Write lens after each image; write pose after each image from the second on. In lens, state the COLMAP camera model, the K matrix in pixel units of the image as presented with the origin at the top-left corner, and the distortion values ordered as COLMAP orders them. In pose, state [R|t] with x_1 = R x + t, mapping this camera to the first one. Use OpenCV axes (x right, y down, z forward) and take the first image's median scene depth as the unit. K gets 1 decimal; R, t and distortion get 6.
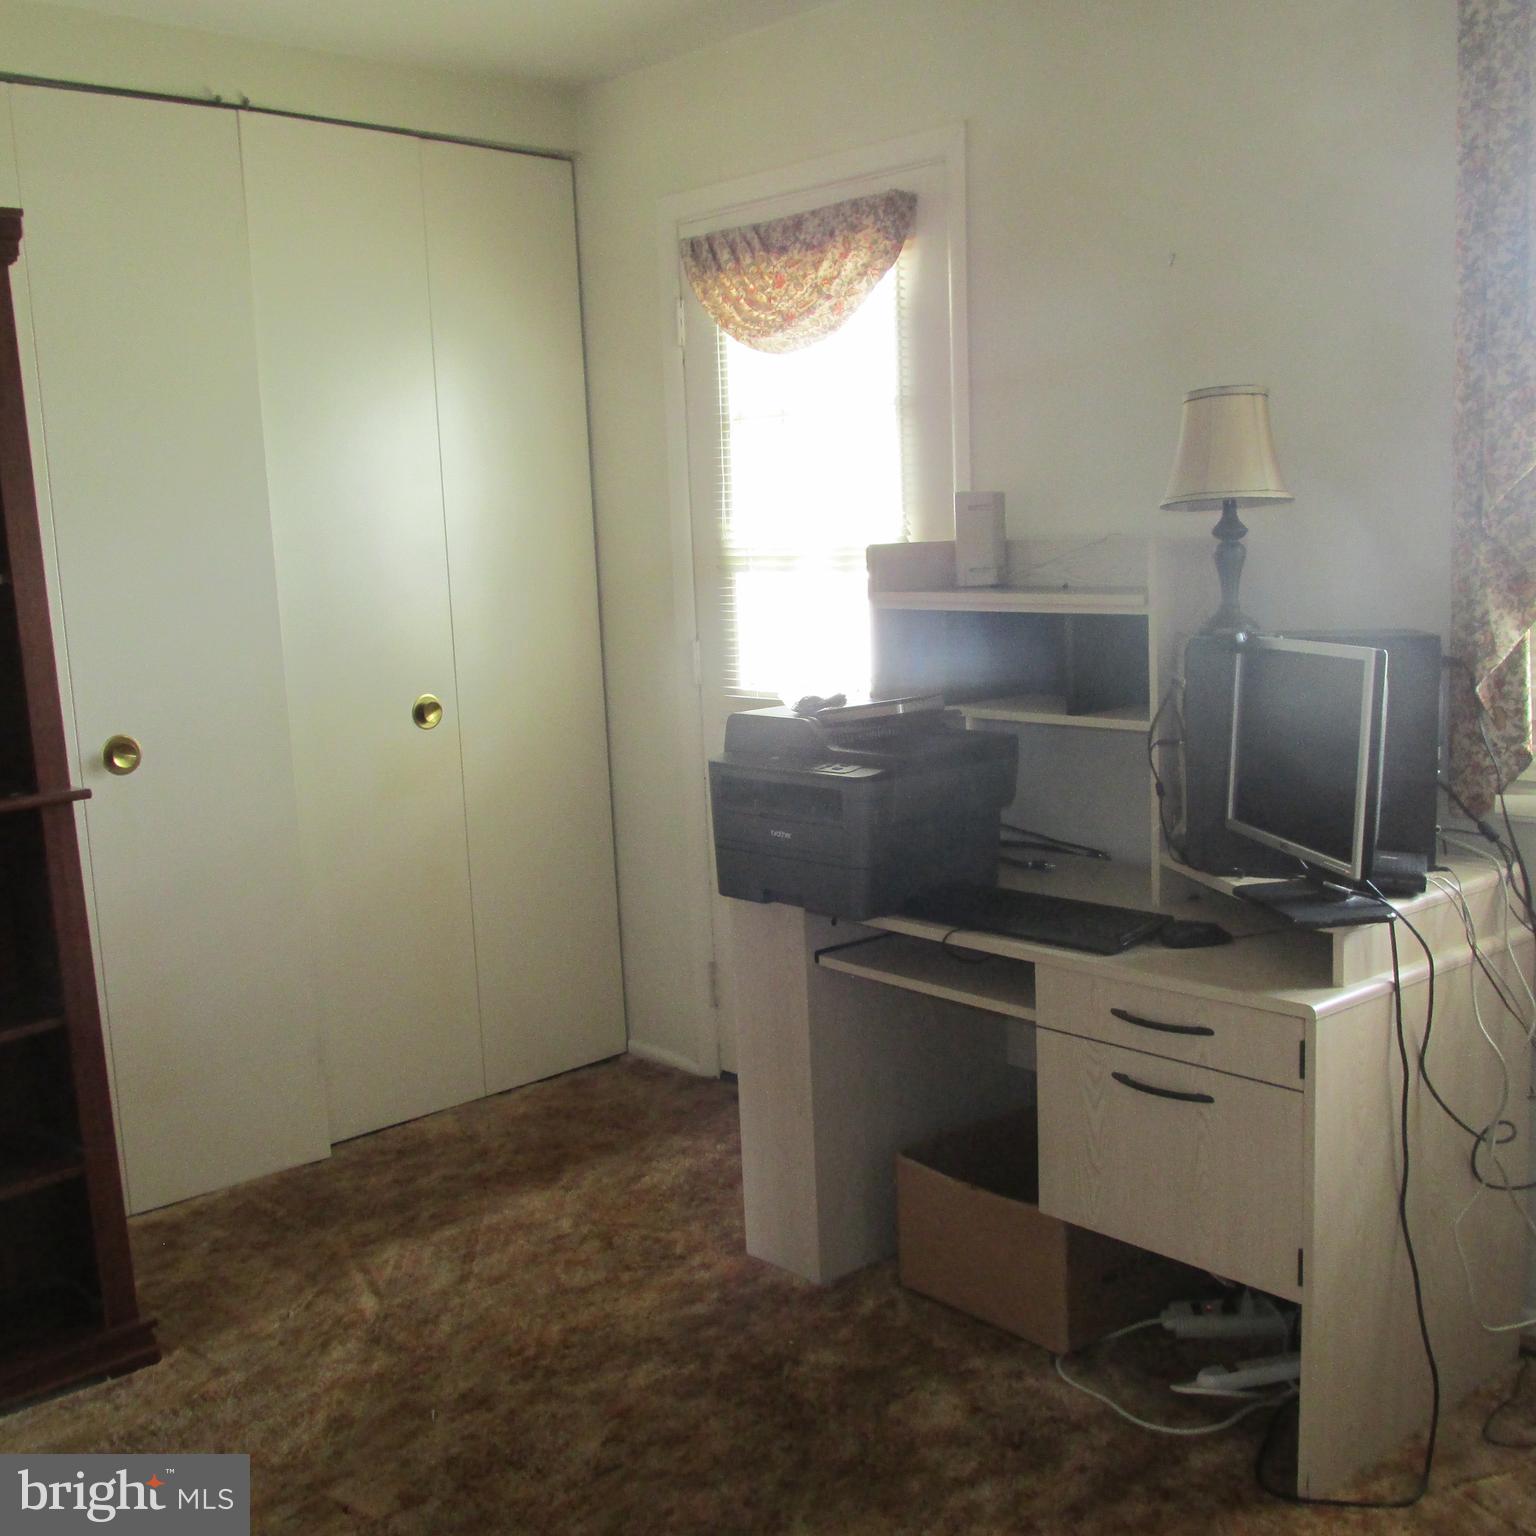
lens RADIAL K [[1738.0, 0, 763.5], [0, 1738.0, 802.4], [0, 0, 1]] dist [-0.014900, 0.027647]
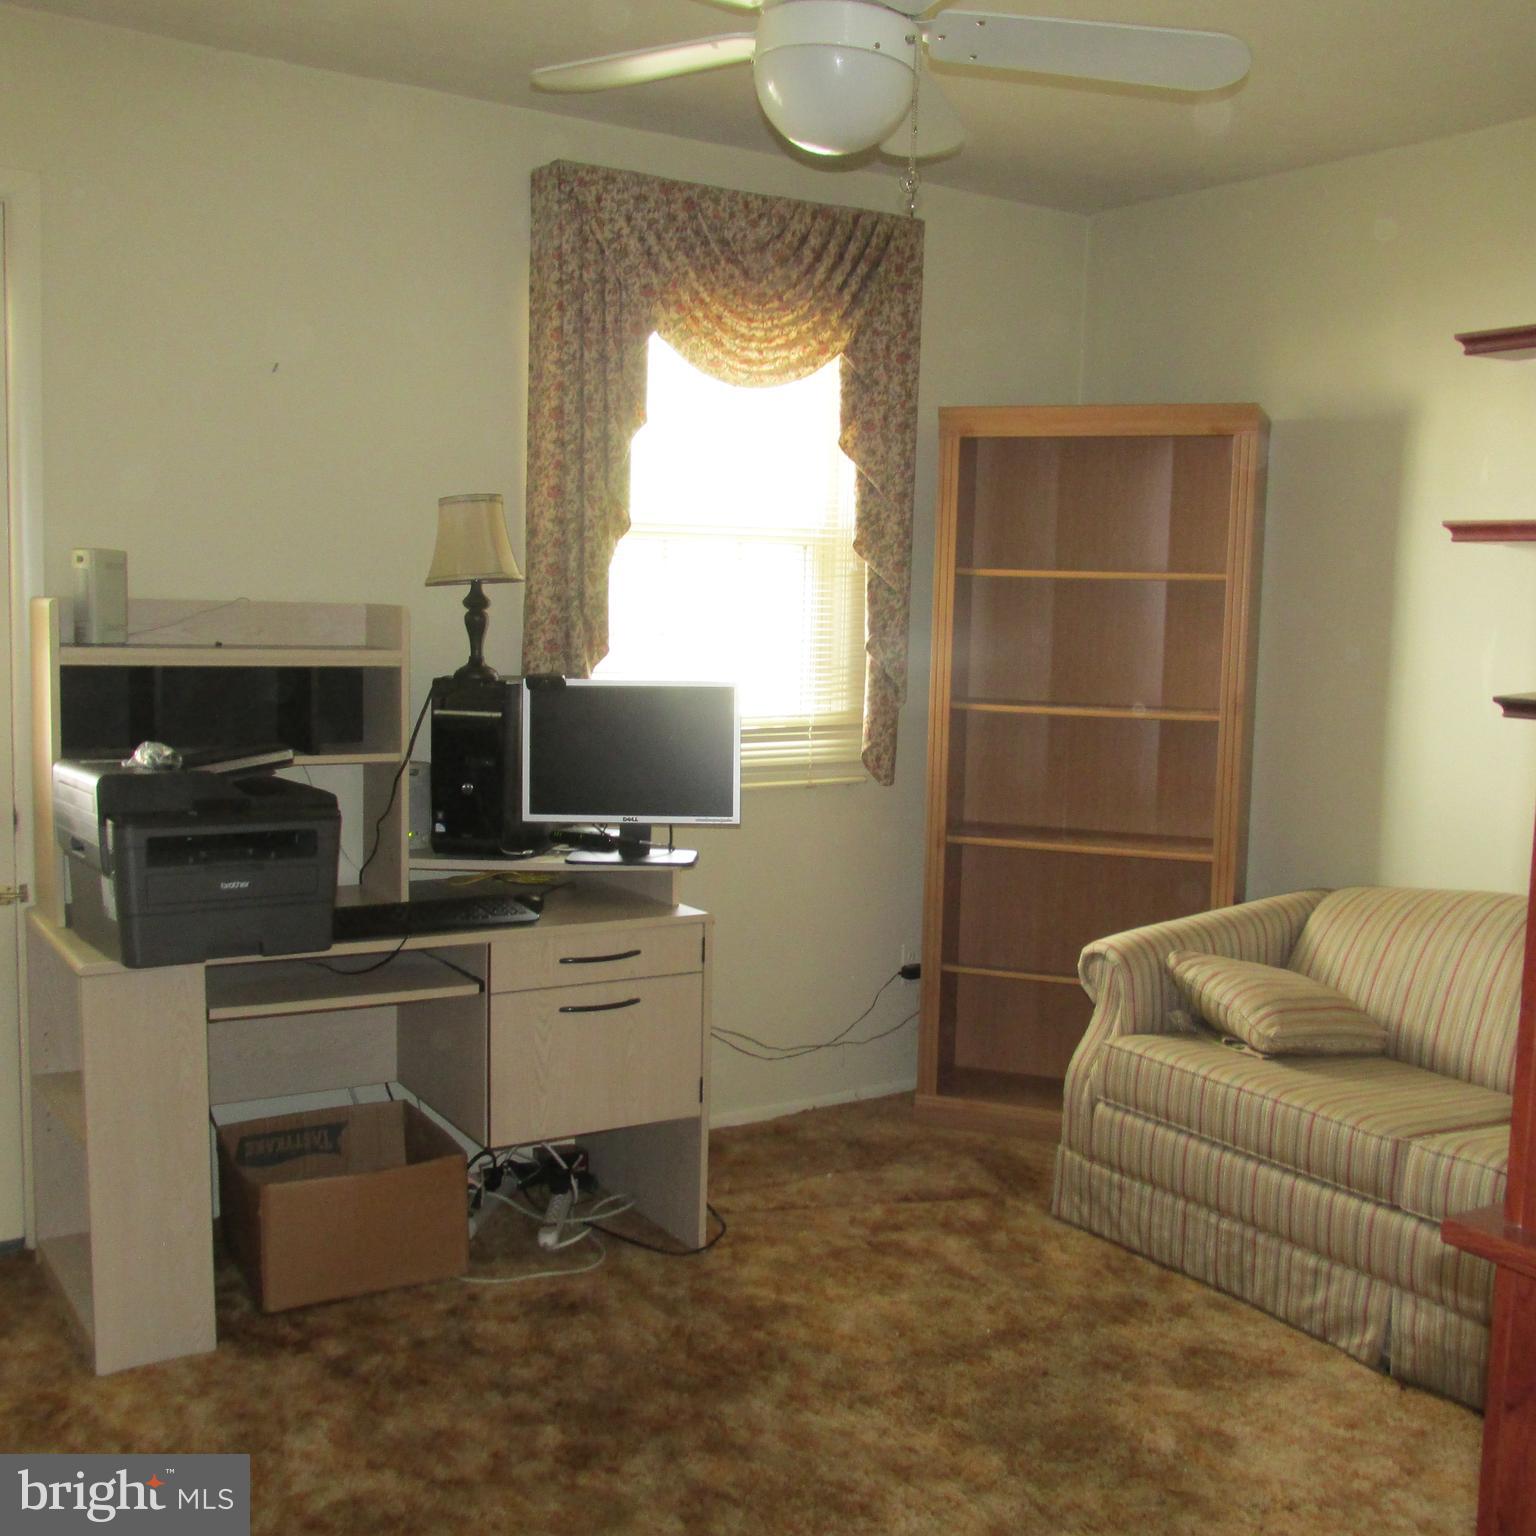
lens RADIAL K [[1738.0, 0, 763.5], [0, 1738.0, 802.4], [0, 0, 1]] dist [-0.014900, 0.027647]
pose [[0.142939, -0.073966, 0.986964, -1.009832], [0.127086, 0.990320, 0.055812, -0.050581], [-0.981538, 0.117452, 0.150956, 0.597588]]
